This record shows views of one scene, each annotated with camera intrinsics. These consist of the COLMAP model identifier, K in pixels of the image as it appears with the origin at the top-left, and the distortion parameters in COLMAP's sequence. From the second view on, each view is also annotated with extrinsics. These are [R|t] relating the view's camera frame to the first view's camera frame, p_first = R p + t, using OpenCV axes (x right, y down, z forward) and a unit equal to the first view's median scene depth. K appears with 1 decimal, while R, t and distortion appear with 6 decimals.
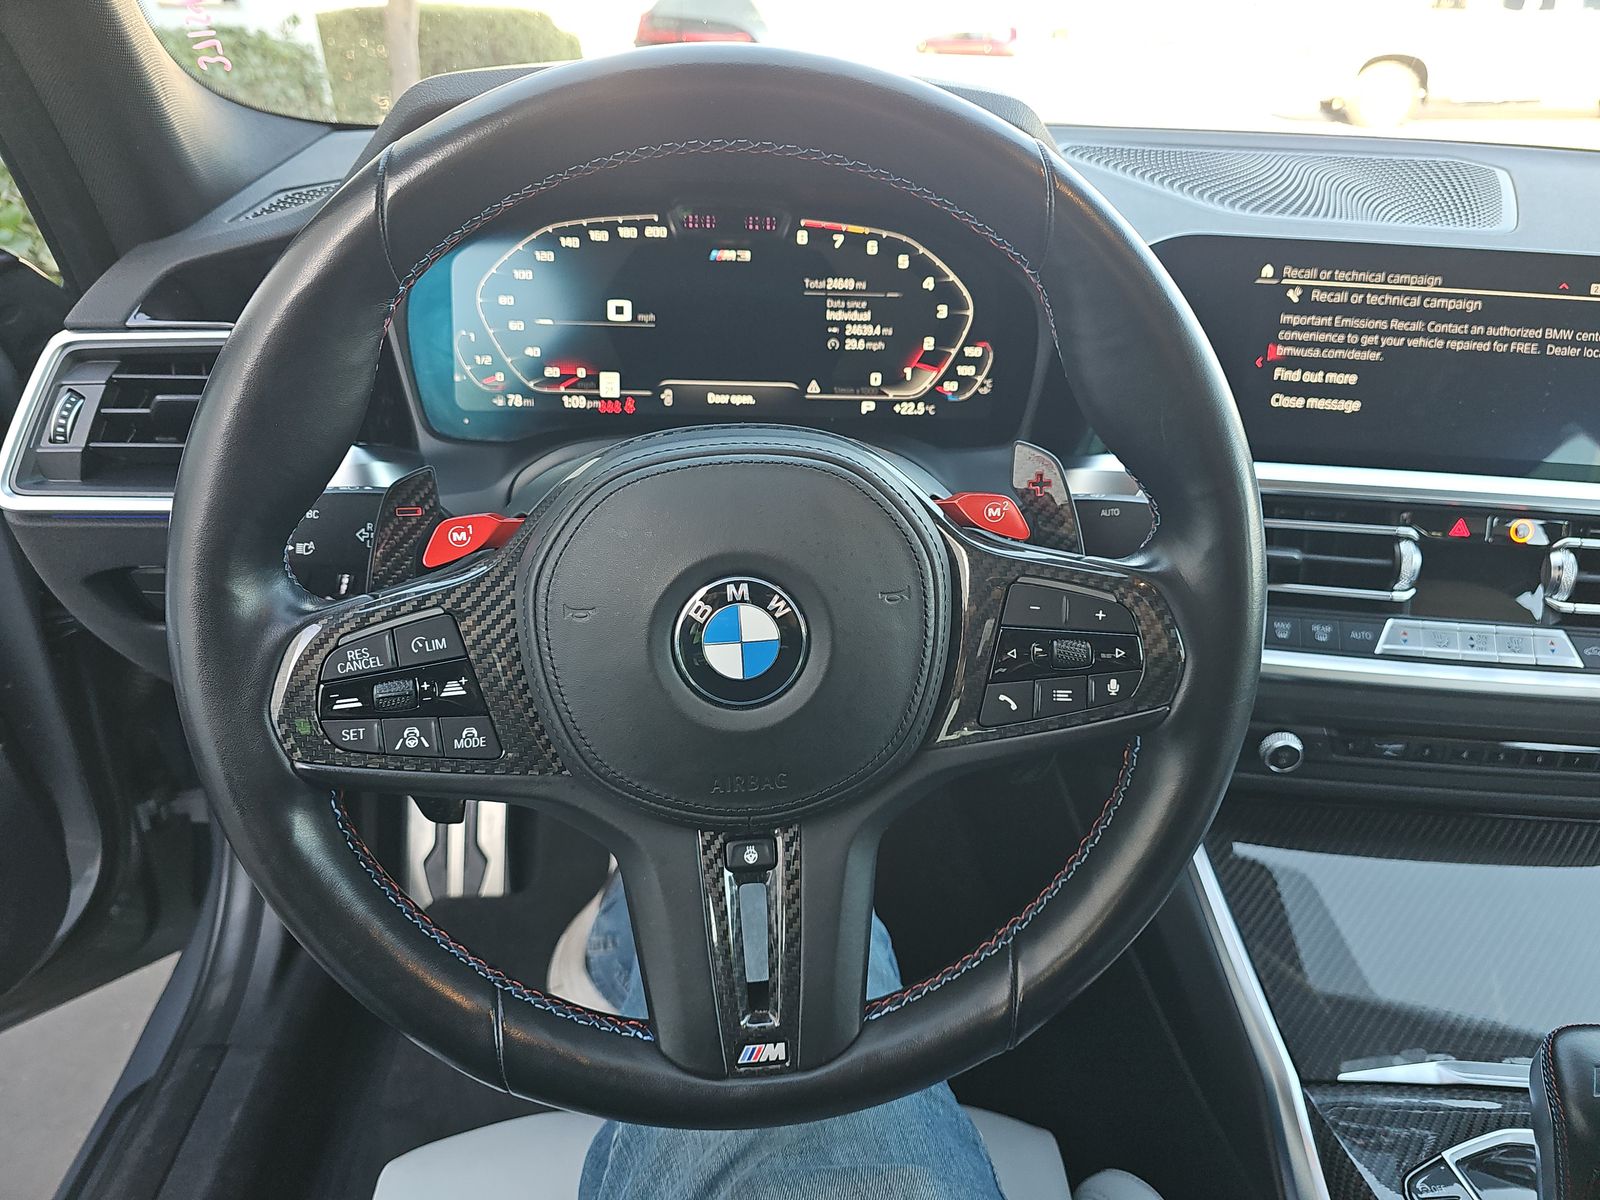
lens RADIAL K [[1041.1, 0, 789.4], [0, 1041.1, 602.1], [0, 0, 1]] dist [0.046333, -0.053767]
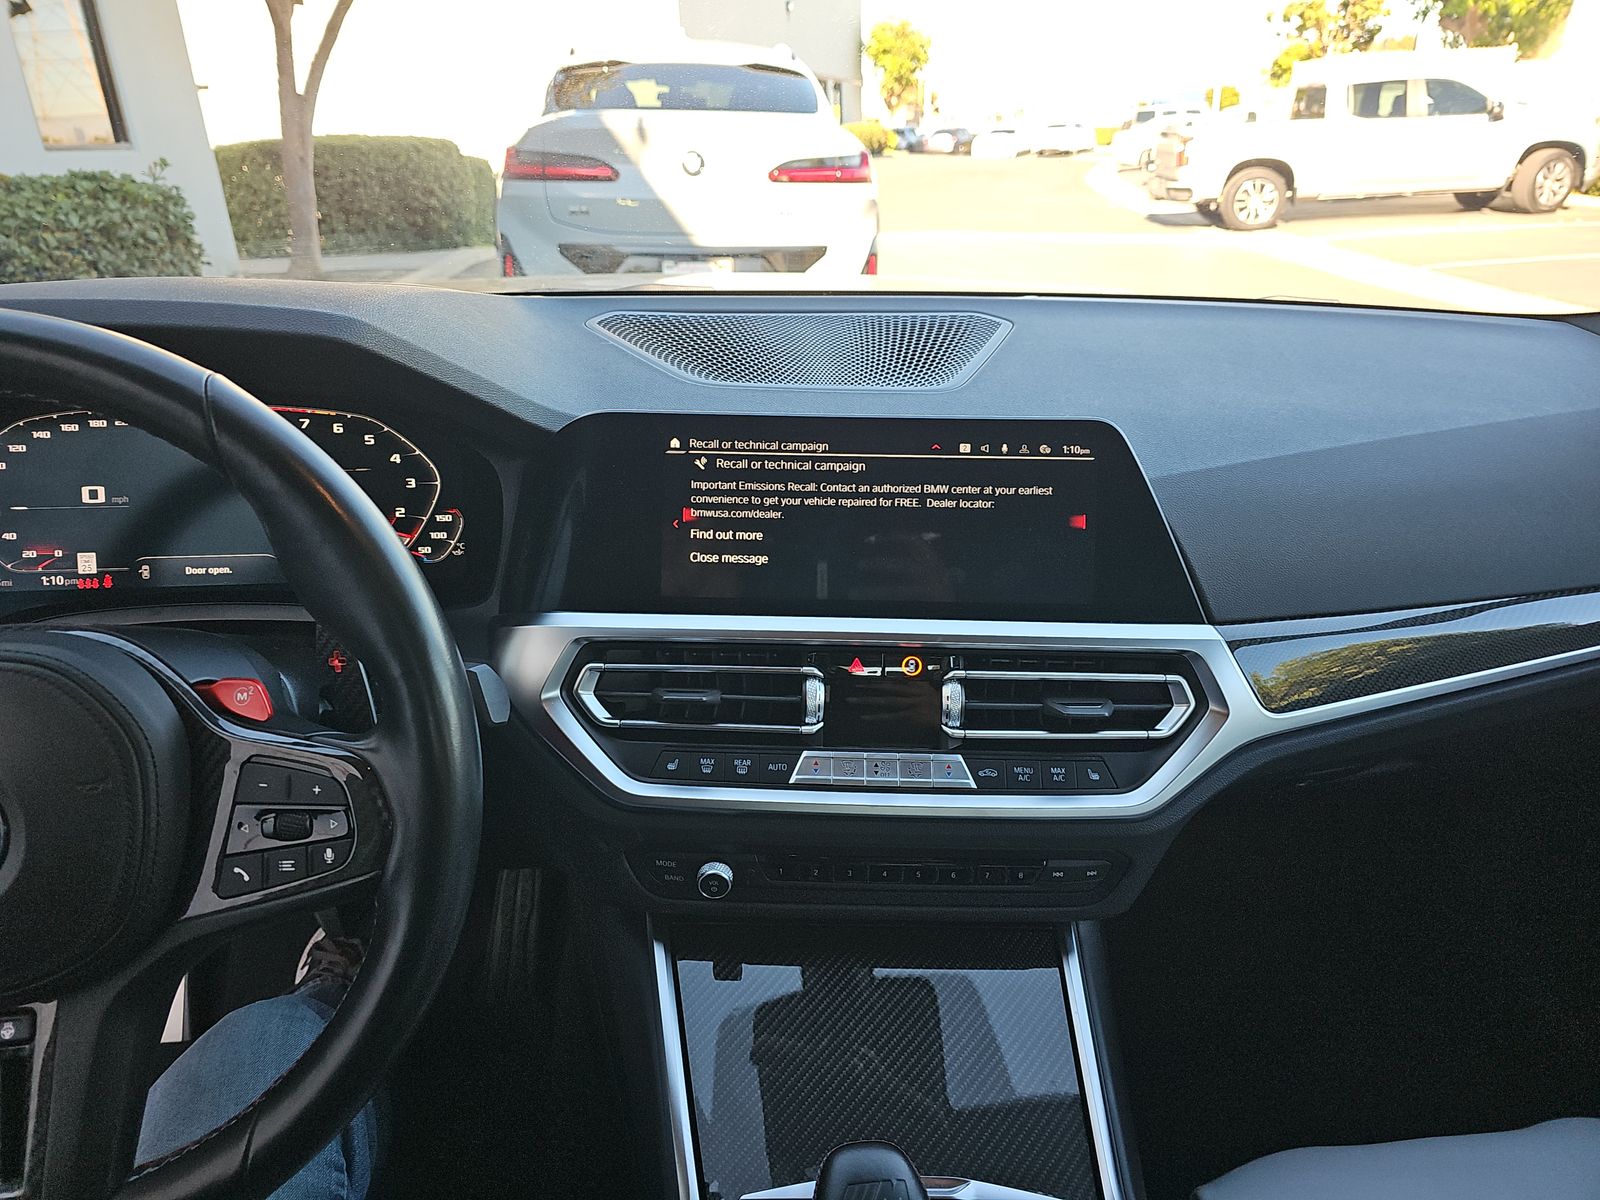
lens RADIAL K [[1041.1, 0, 789.4], [0, 1041.1, 602.1], [0, 0, 1]] dist [0.046333, -0.053767]
pose [[0.998161, -0.042568, 0.043165, 0.497670], [0.046192, 0.995158, -0.086760, -0.043136], [-0.039263, 0.088594, 0.995294, -0.089820]]
